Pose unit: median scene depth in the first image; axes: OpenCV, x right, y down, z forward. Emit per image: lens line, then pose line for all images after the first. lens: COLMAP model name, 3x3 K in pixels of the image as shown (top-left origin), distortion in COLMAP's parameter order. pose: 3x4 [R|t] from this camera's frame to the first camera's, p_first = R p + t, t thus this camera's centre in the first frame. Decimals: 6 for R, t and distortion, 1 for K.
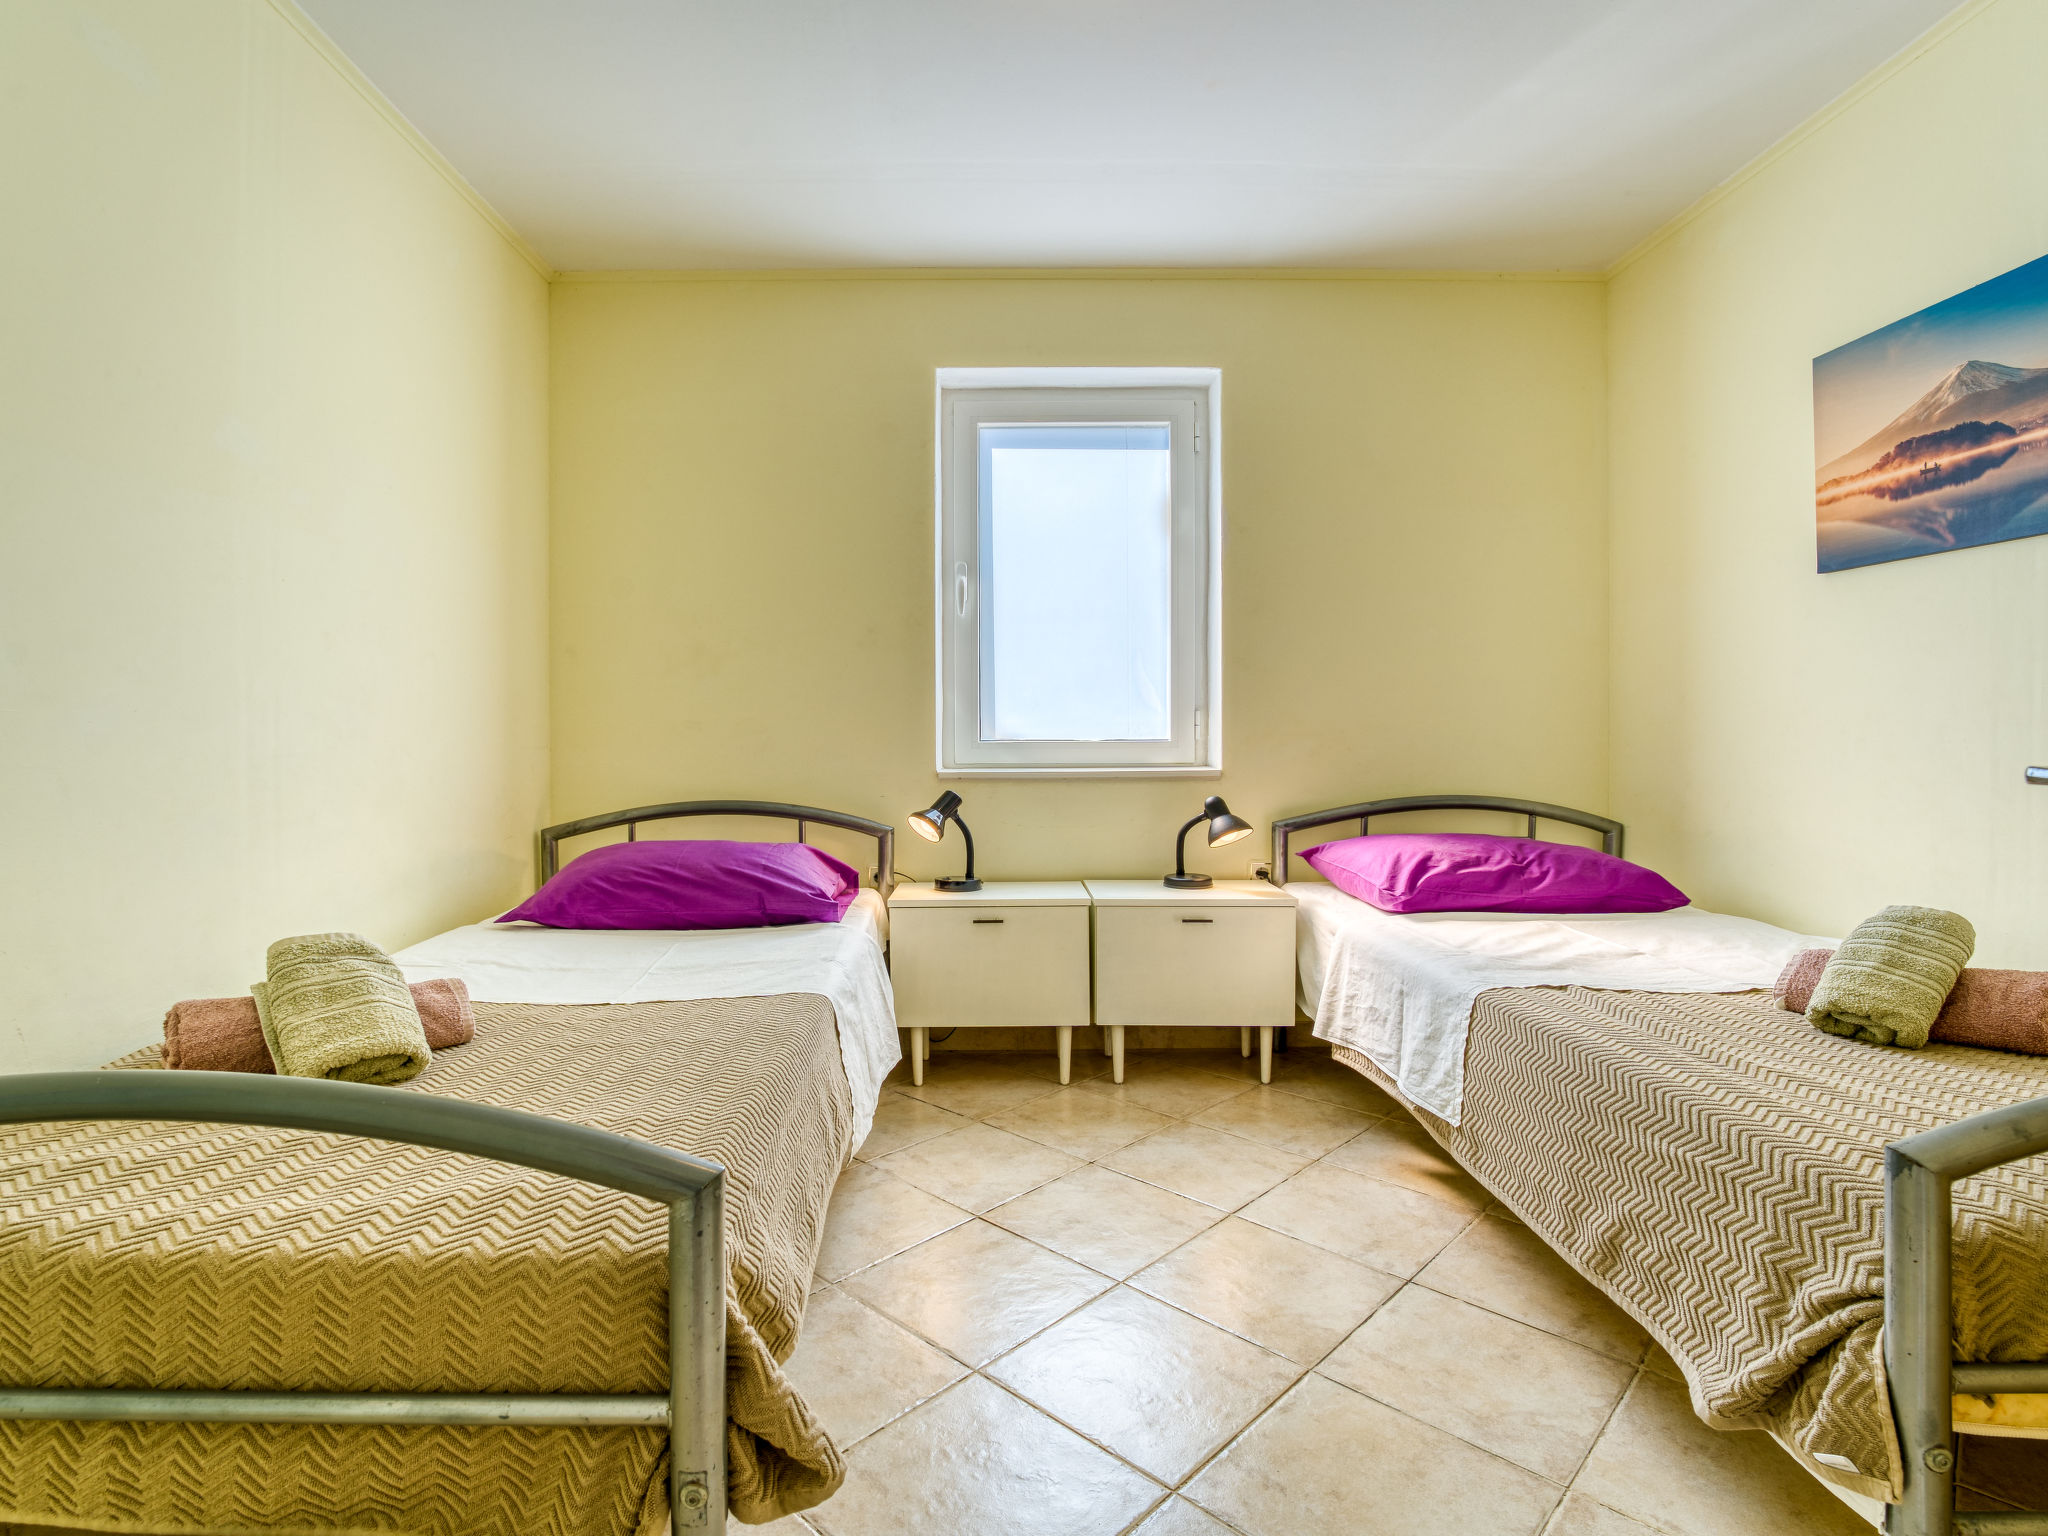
lens RADIAL K [[986.5, 0, 958.1], [0, 986.5, 762.1], [0, 0, 1]] dist [-0.017591, 0.002739]
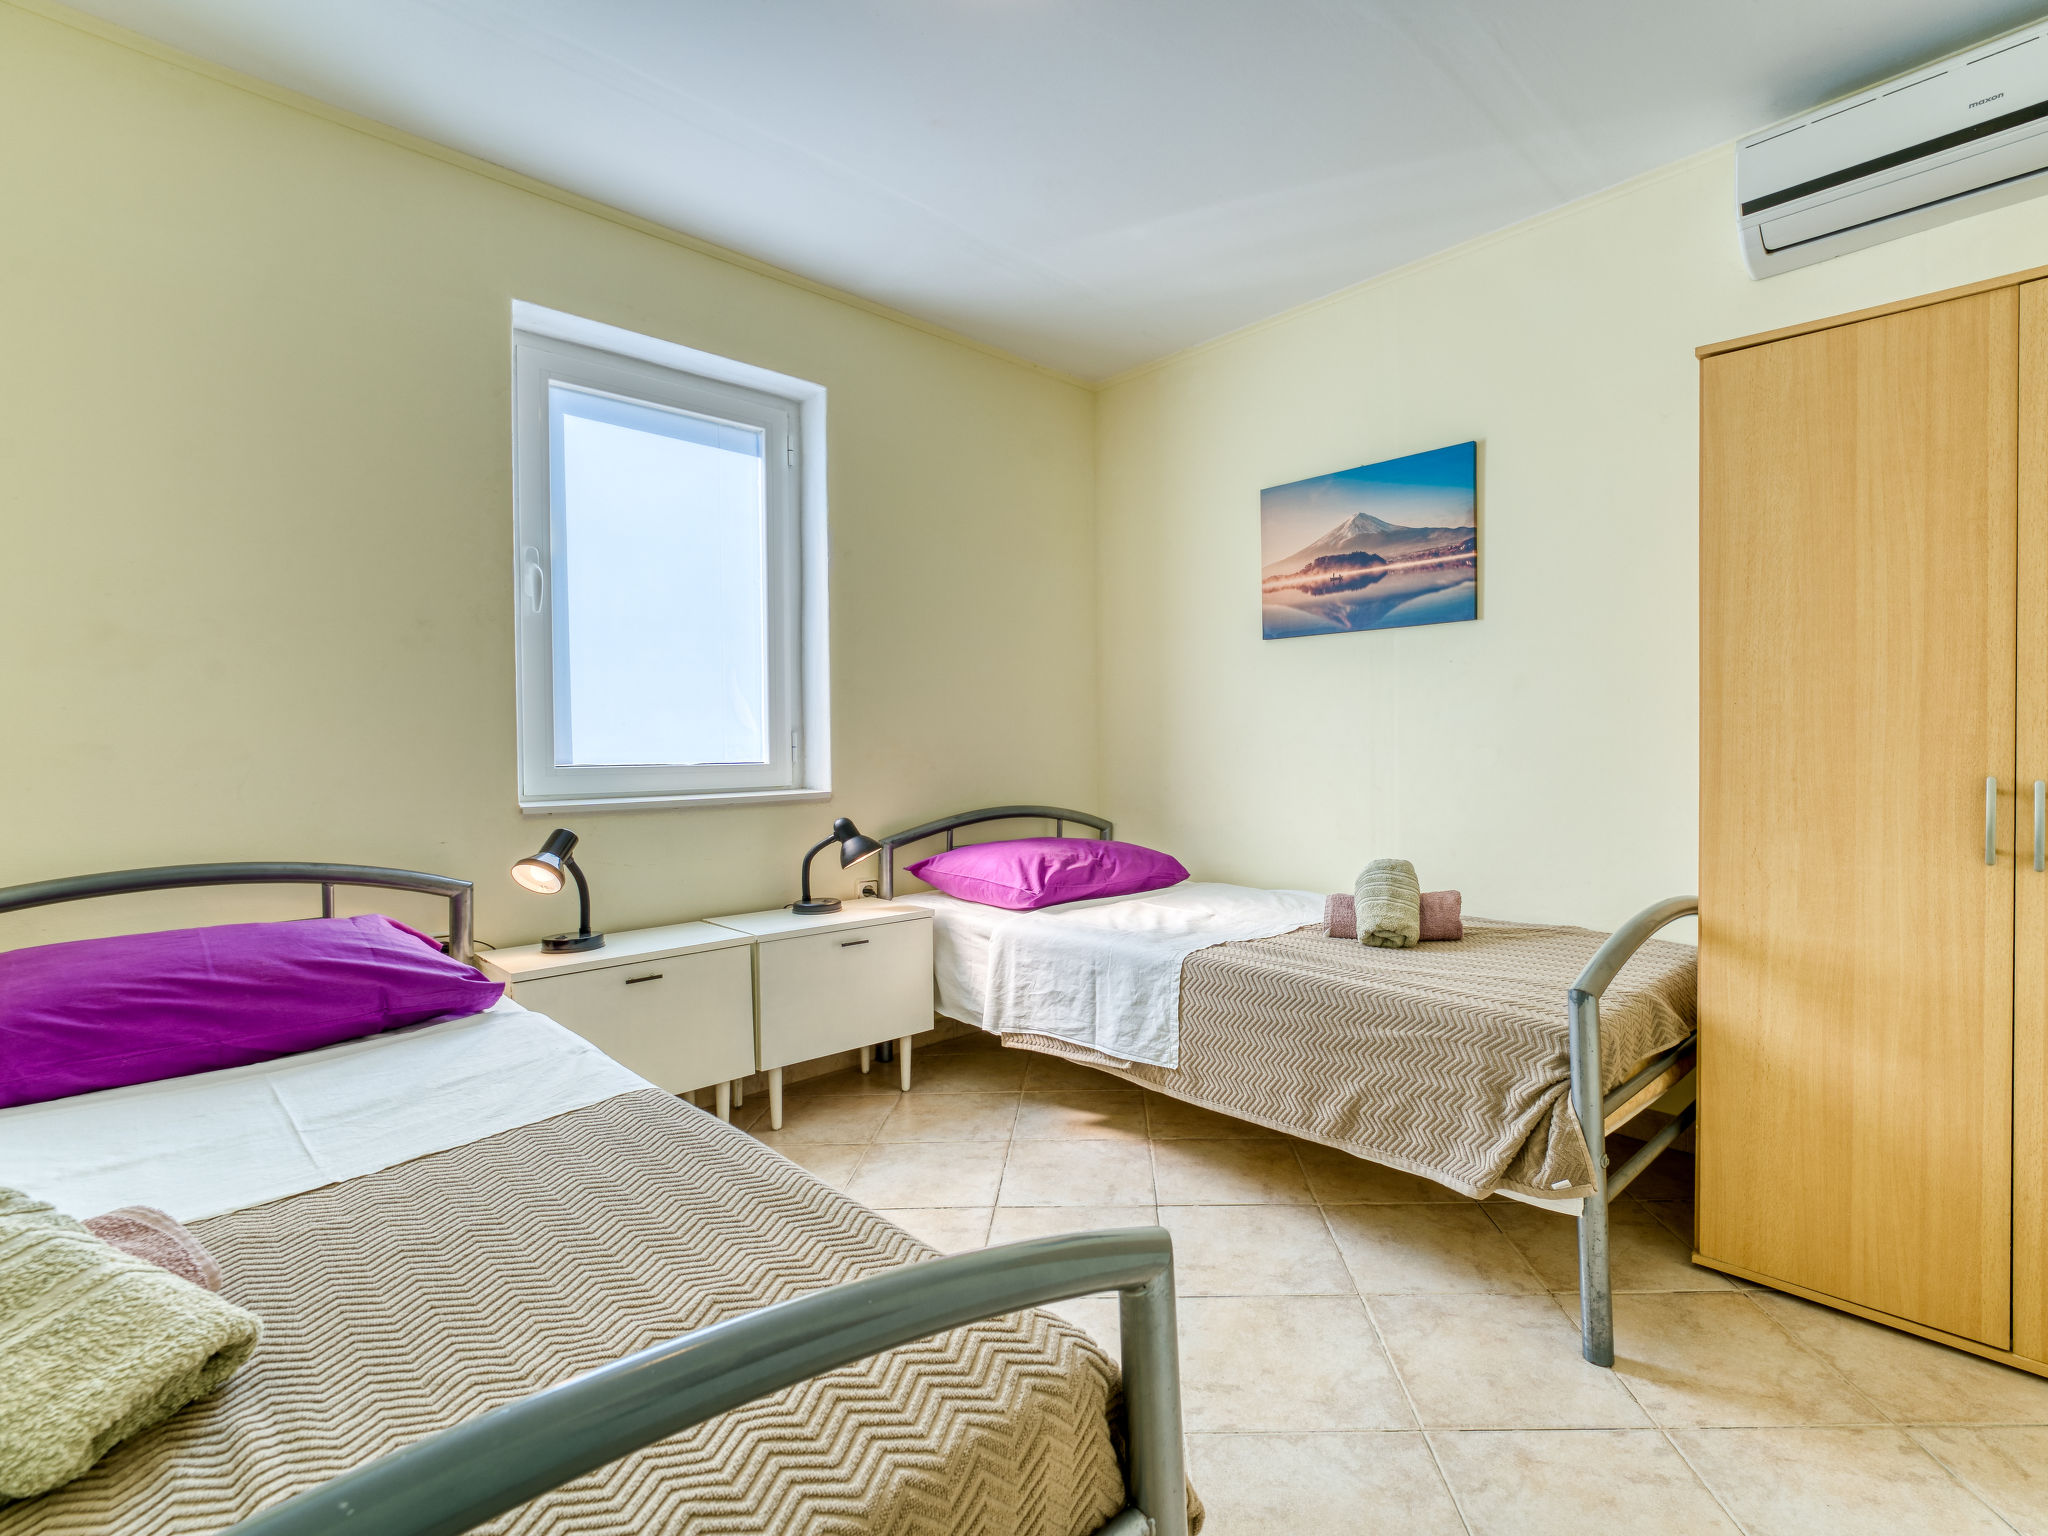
lens RADIAL K [[986.5, 0, 1081.3], [0, 986.5, 788.8], [0, 0, 1]] dist [-0.017591, 0.002739]
pose [[0.707654, -0.034526, 0.705715, -0.311255], [0.031767, 0.999350, 0.017037, -0.004781], [-0.705845, 0.010362, 0.708291, 0.139897]]
